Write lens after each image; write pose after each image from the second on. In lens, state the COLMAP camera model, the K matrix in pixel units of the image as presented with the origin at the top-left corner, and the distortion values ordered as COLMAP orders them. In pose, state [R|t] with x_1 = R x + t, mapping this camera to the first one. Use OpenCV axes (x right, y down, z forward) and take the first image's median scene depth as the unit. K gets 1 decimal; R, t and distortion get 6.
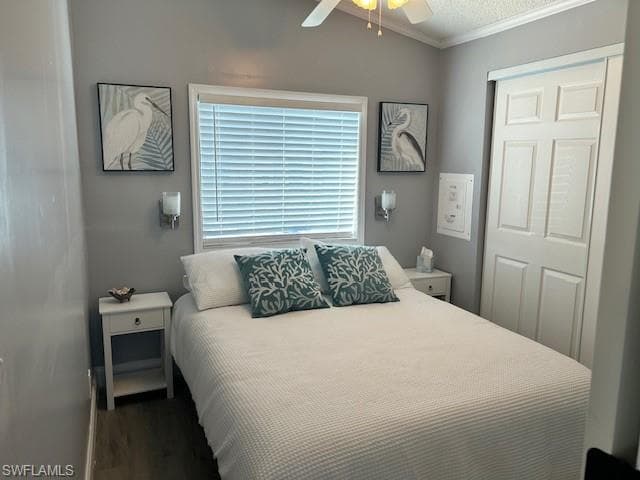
lens RADIAL K [[461.4, 0, 318.6], [0, 461.4, 234.2], [0, 0, 1]] dist [0.013490, -0.013862]
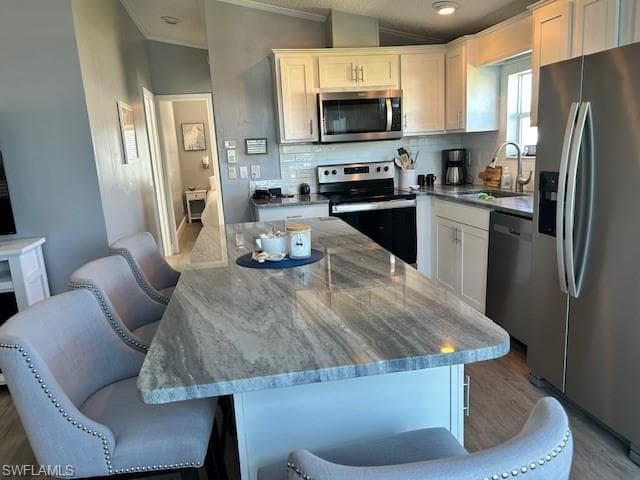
lens RADIAL K [[461.4, 0, 320.1], [0, 461.4, 241.0], [0, 0, 1]] dist [0.013490, -0.013862]
pose [[0.972841, -0.017820, -0.230789, 1.154746], [0.030526, 0.998201, 0.051600, 0.344506], [0.229454, -0.057243, 0.971635, -1.902227]]
